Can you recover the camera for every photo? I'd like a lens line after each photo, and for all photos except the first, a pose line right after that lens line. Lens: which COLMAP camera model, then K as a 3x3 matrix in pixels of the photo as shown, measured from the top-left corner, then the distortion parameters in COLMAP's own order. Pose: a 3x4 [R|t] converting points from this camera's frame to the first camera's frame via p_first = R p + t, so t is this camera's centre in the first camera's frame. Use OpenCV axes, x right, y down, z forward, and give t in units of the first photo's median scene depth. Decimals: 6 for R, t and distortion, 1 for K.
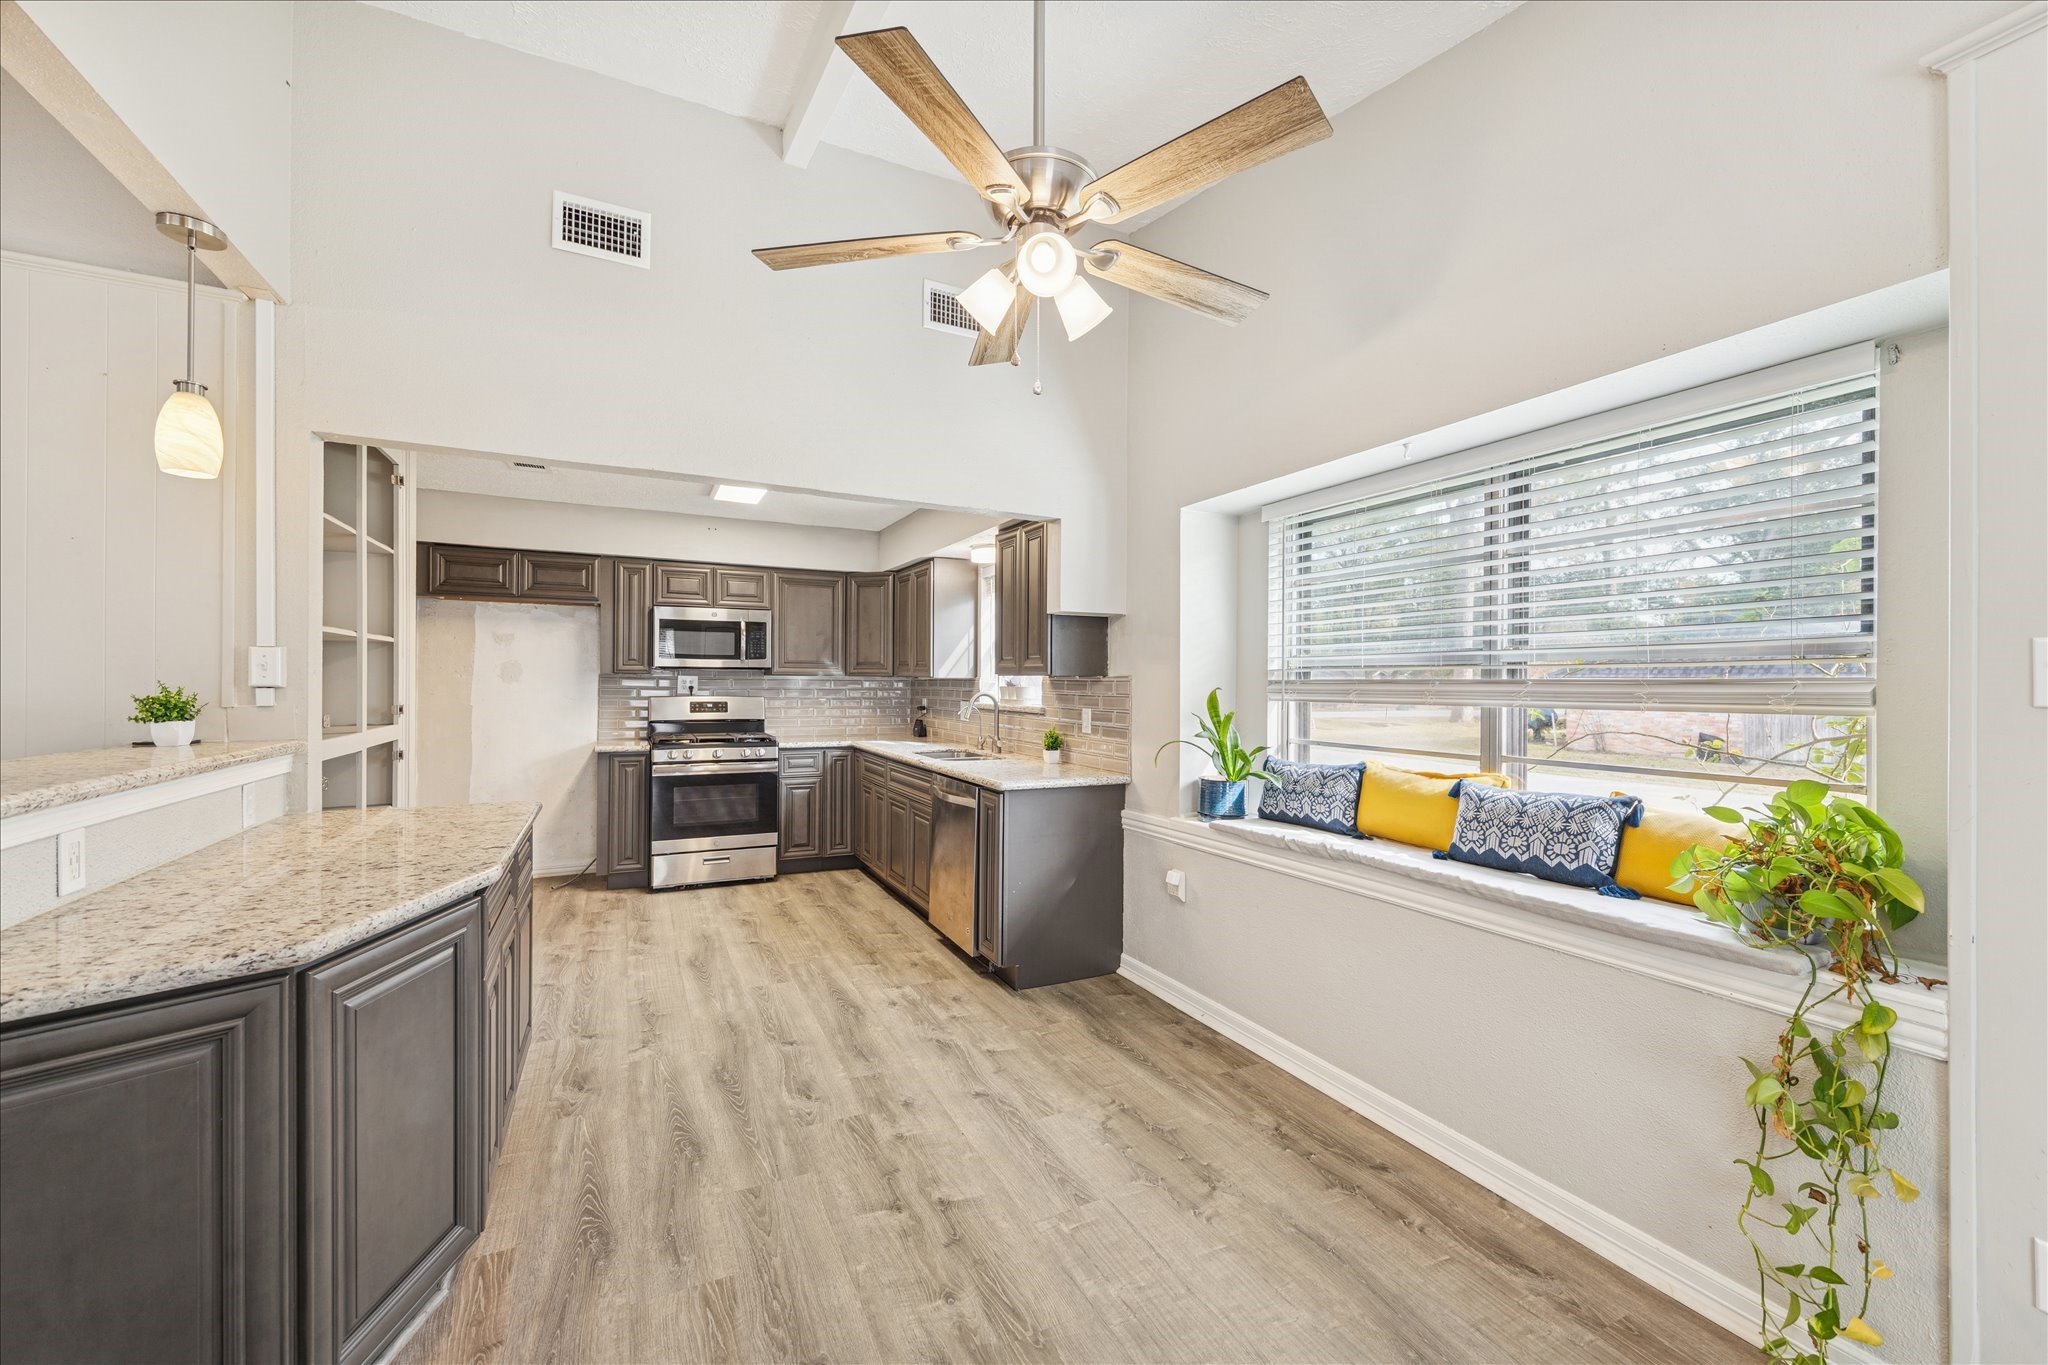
lens RADIAL K [[821.7, 0, 1025.9], [0, 821.7, 675.7], [0, 0, 1]] dist [-0.000589, 0.000069]
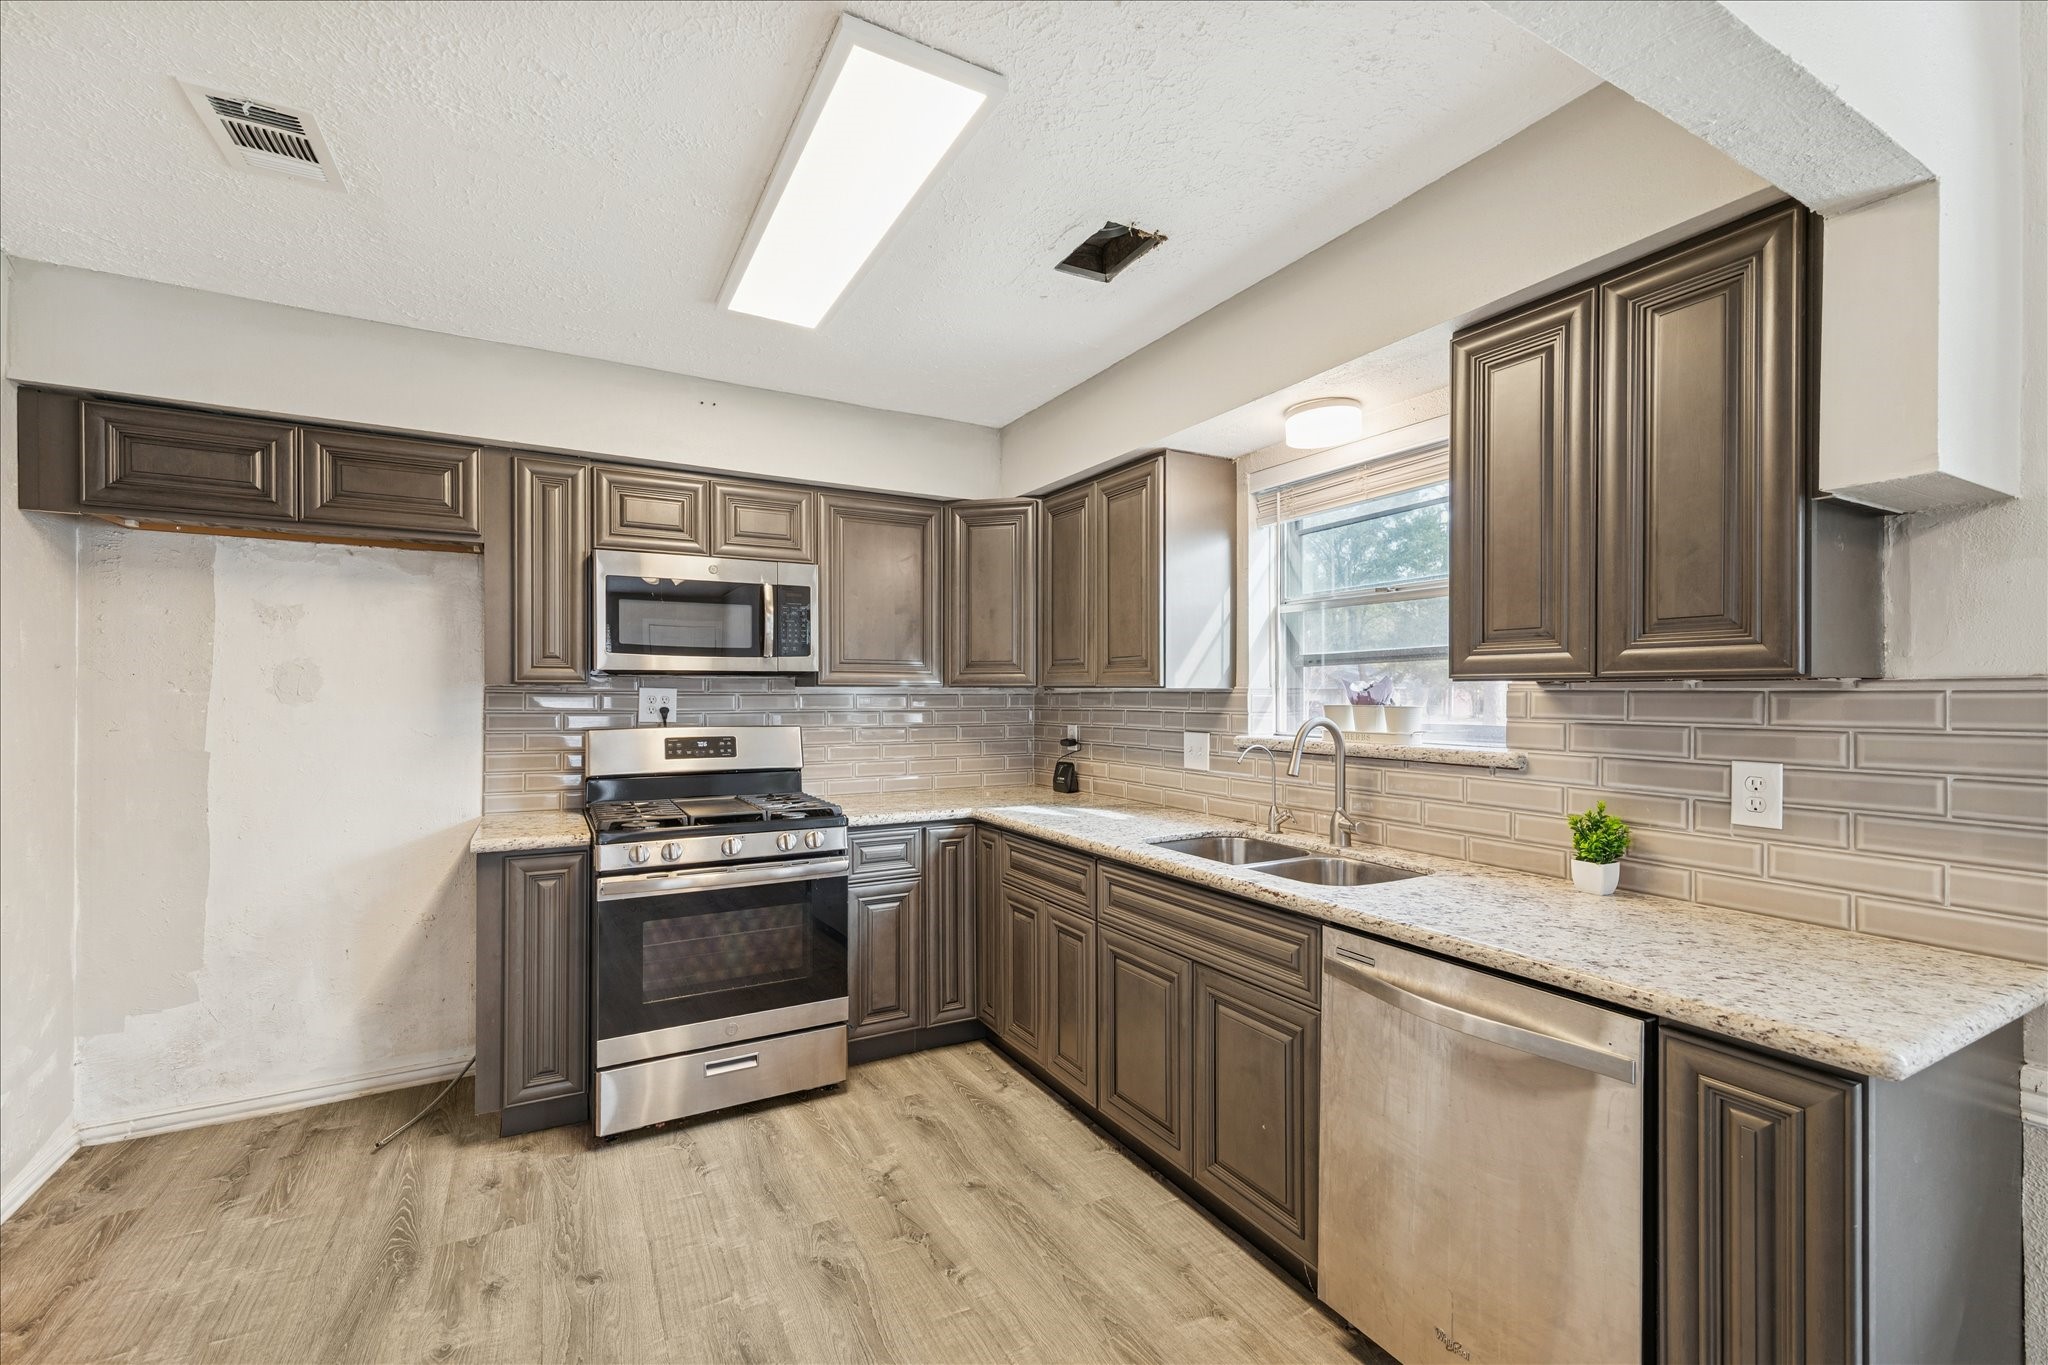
lens RADIAL K [[870.8, 0, 1021.2], [0, 870.8, 688.1], [0, 0, 1]] dist [0.011764, -0.003162]
pose [[0.998735, -0.006658, 0.049834, -0.221958], [0.006610, 0.999978, 0.001127, 0.000935], [-0.049841, -0.000796, 0.998757, 0.458386]]
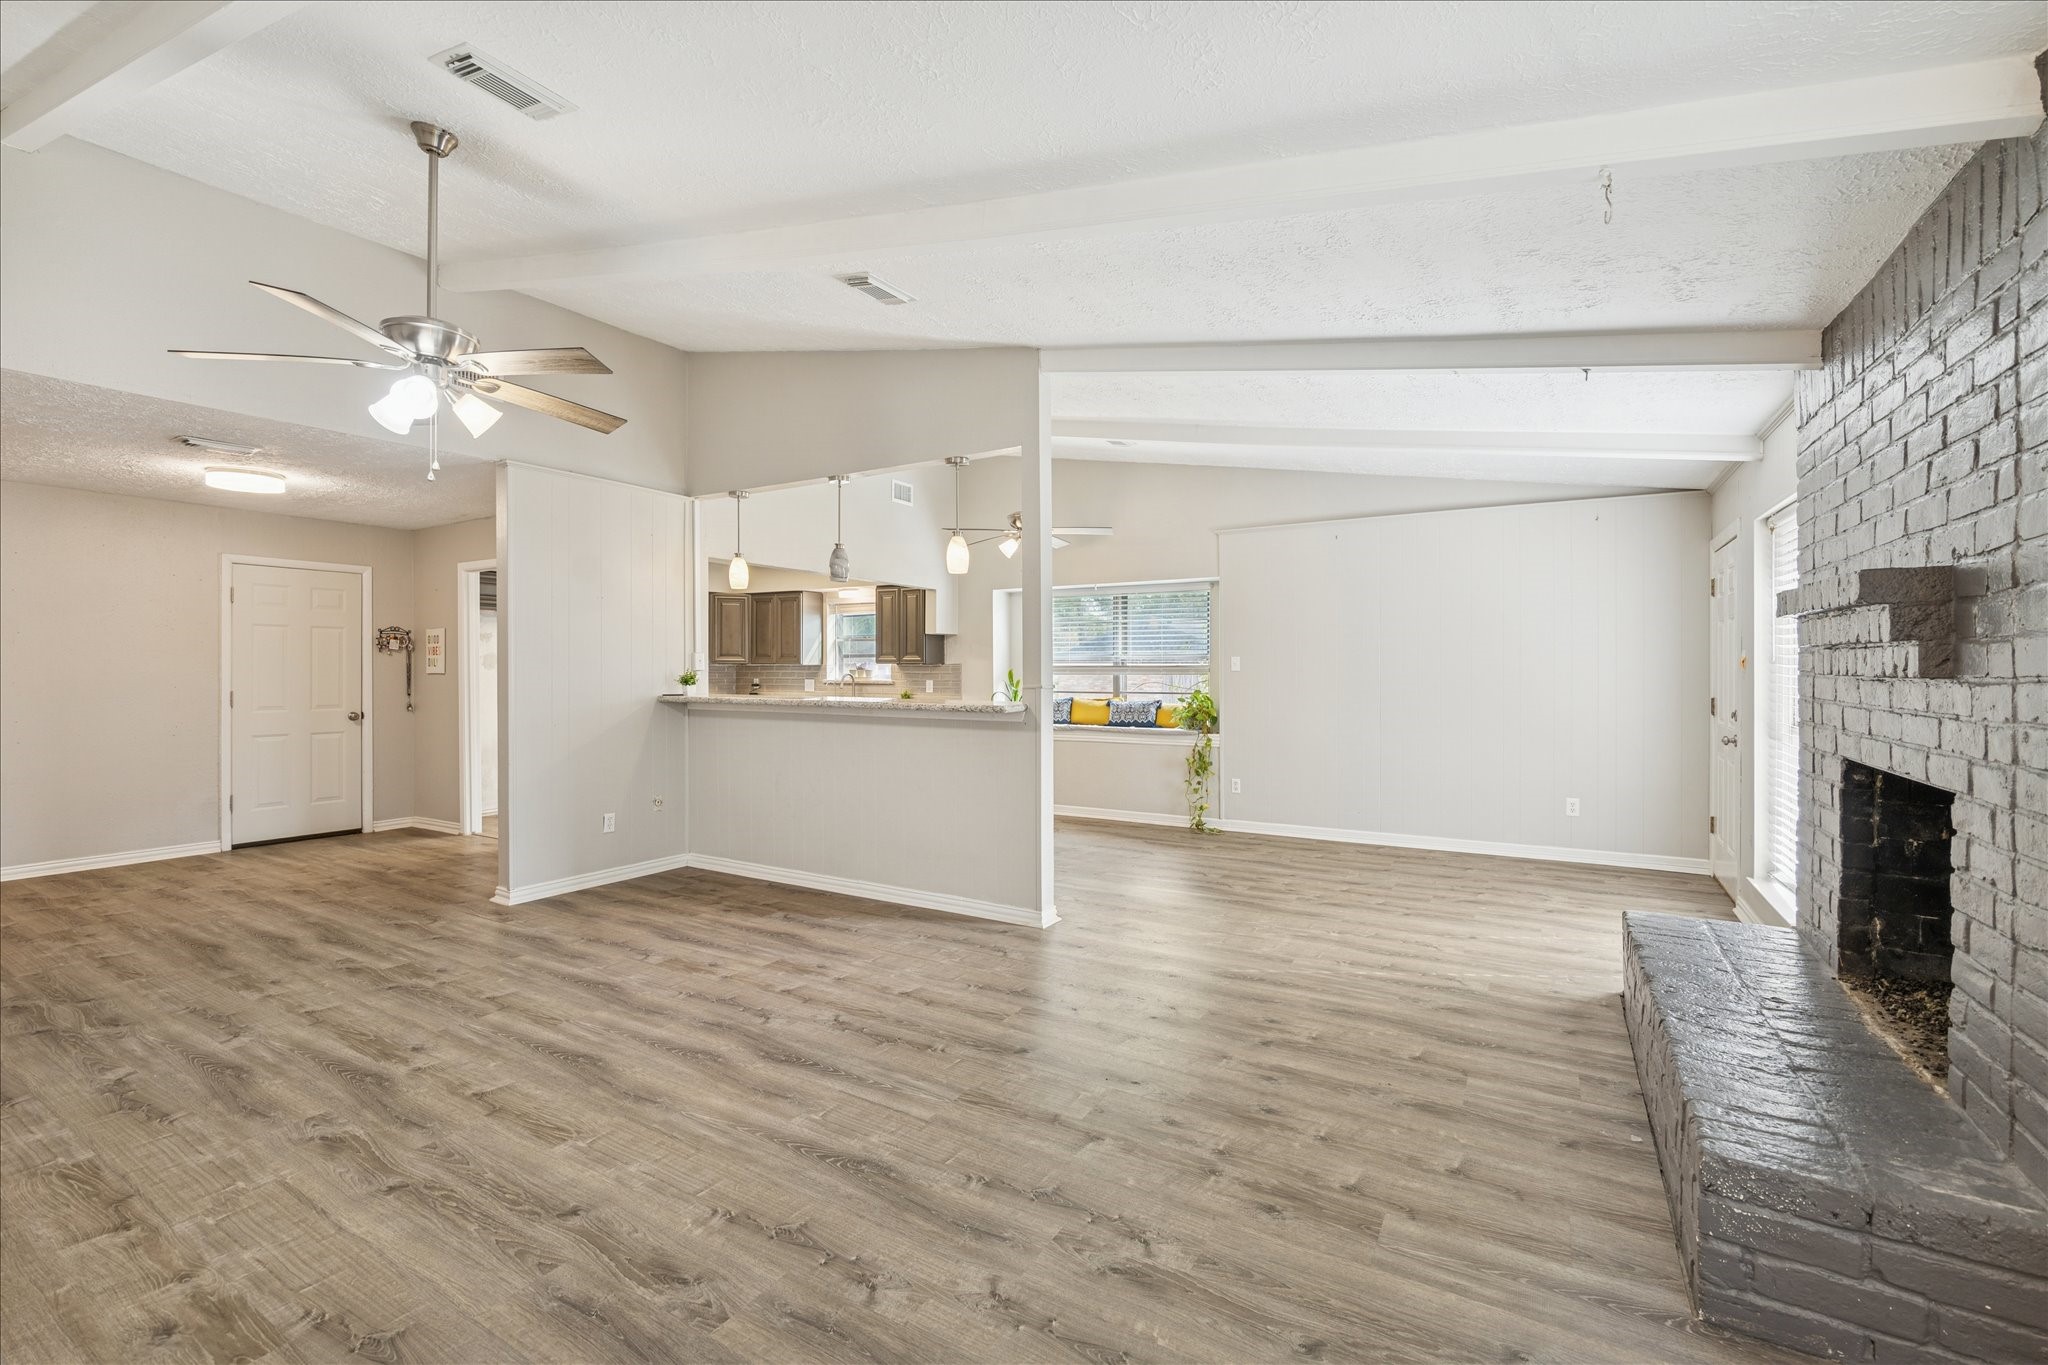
lens RADIAL K [[877.0, 0, 1023.8], [0, 877.0, 670.1], [0, 0, 1]] dist [-0.013779, 0.000618]
pose [[0.839983, -0.004732, 0.542592, -0.673225], [-0.001336, 0.999941, 0.010789, -0.006145], [-0.542611, -0.009787, 0.839927, -0.690114]]
